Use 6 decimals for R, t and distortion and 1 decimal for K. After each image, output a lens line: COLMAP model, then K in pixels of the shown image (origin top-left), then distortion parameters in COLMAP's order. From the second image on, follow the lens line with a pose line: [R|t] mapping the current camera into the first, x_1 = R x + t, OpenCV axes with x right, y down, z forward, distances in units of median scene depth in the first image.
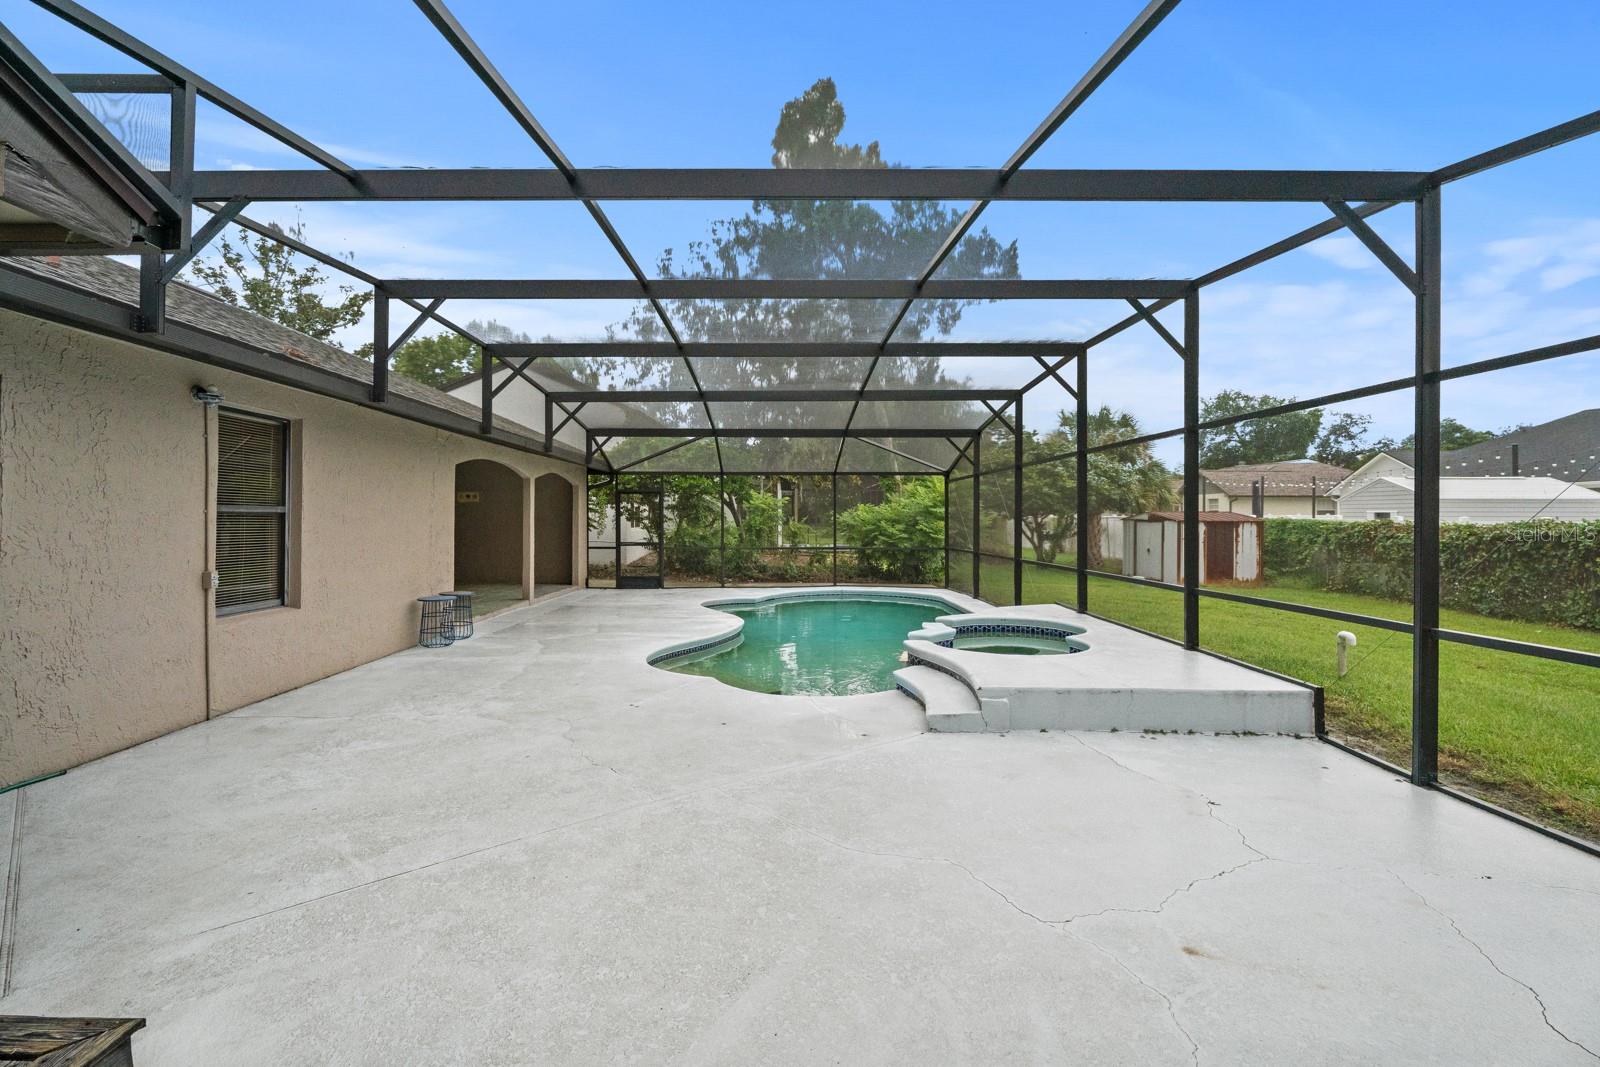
lens RADIAL K [[738.9, 0, 797.0], [0, 738.9, 514.7], [0, 0, 1]] dist [-0.010545, -0.000077]
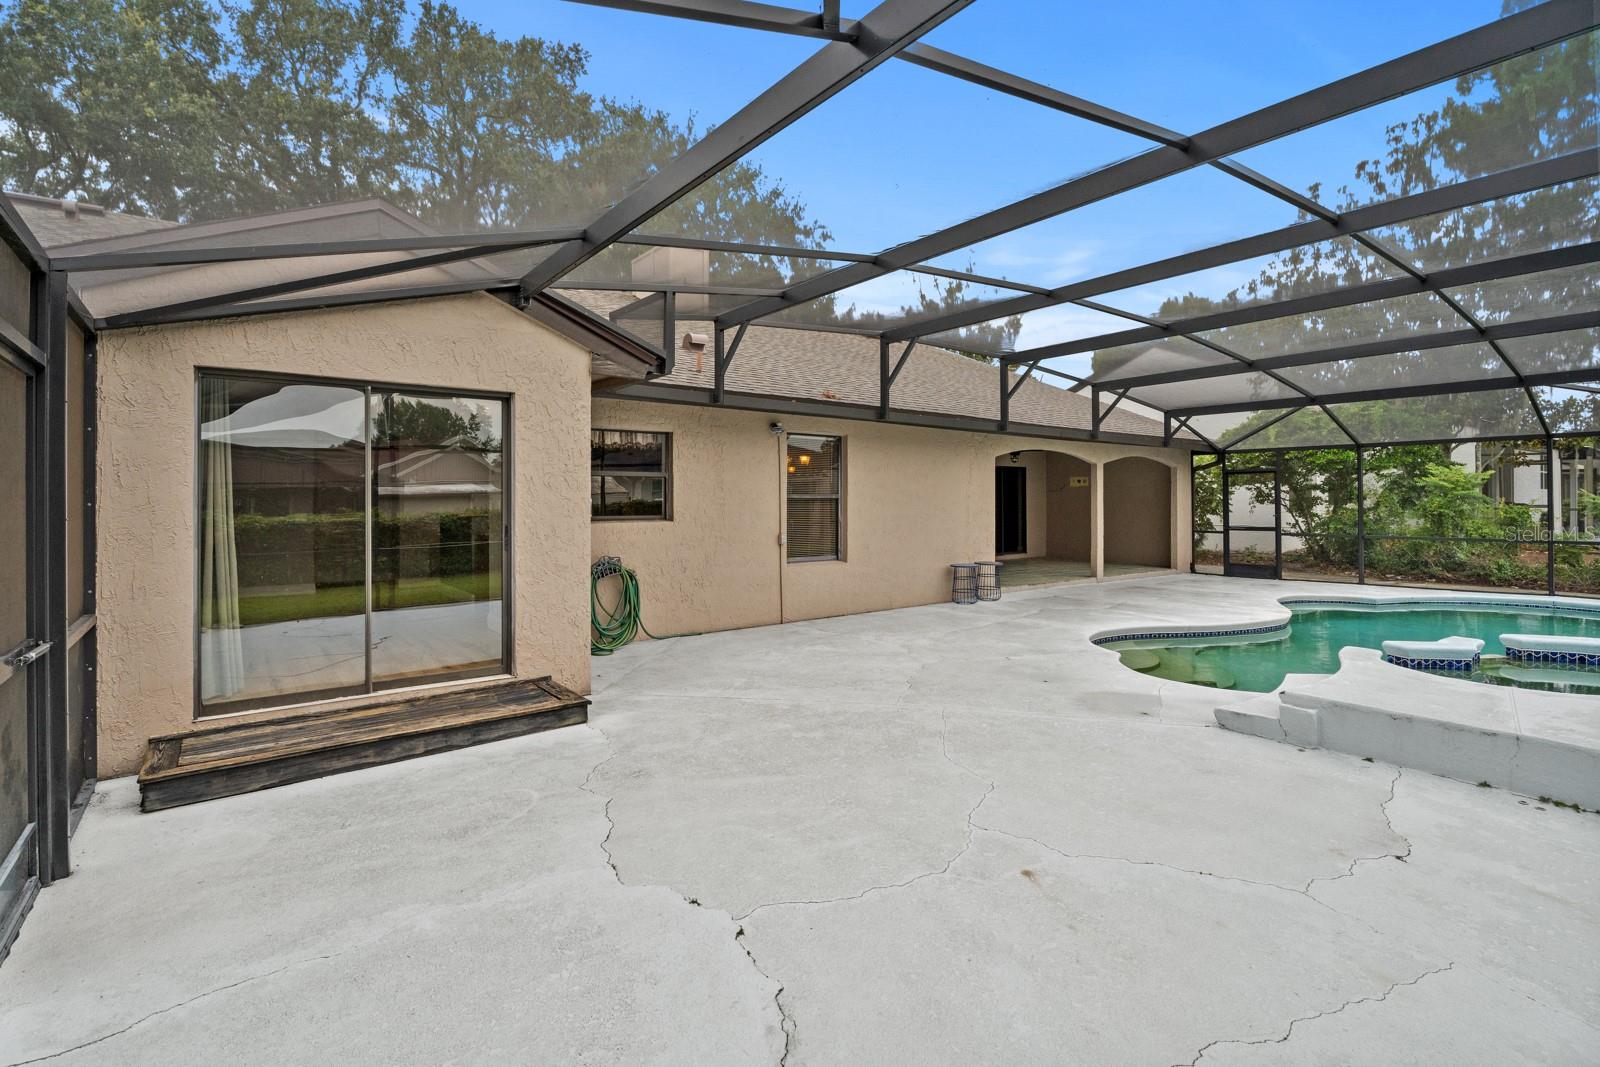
lens RADIAL K [[738.9, 0, 797.0], [0, 738.9, 514.7], [0, 0, 1]] dist [-0.010545, -0.000077]
pose [[0.614423, 0.011724, -0.788890, 0.404210], [0.007028, 0.999769, 0.020332, -0.000331], [0.788946, -0.018037, 0.614198, 0.001164]]
